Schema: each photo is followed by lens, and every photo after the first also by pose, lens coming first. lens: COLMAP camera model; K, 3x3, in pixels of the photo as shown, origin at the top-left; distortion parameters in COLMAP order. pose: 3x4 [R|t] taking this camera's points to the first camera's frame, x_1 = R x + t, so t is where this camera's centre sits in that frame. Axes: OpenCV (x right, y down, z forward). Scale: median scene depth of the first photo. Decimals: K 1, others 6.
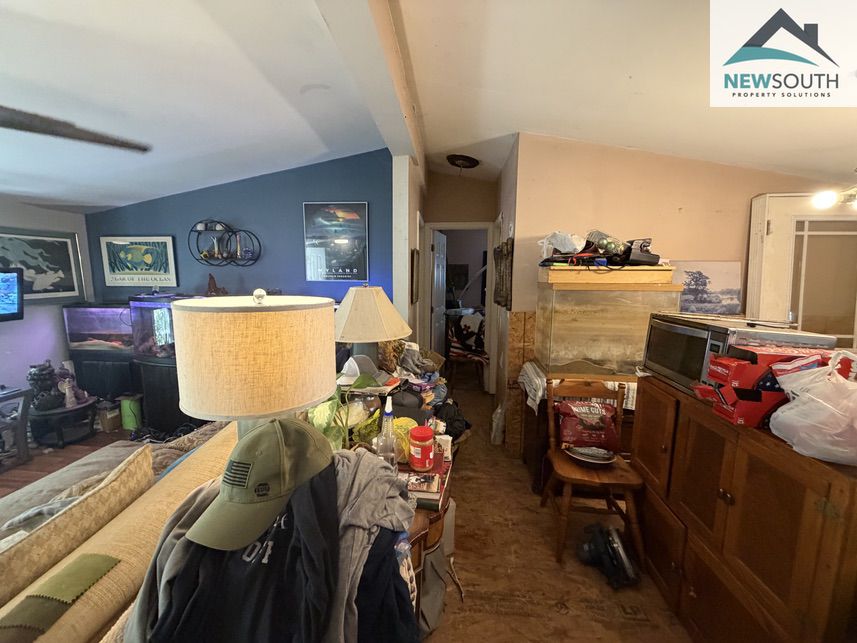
lens RADIAL K [[341.0, 0, 425.2], [0, 341.0, 321.9], [0, 0, 1]] dist [-0.000979, 0.000537]
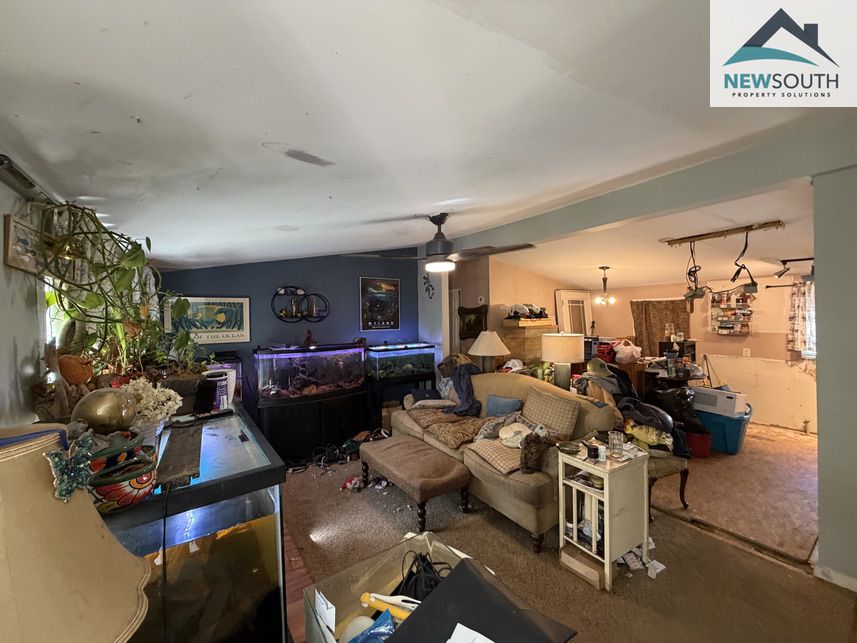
lens RADIAL K [[341.0, 0, 431.8], [0, 341.0, 322.2], [0, 0, 1]] dist [-0.000979, 0.000537]
pose [[0.773535, -0.028487, 0.633112, -1.118687], [0.106933, 0.990533, -0.086082, -0.007289], [-0.624666, 0.134288, 0.769258, -0.282167]]
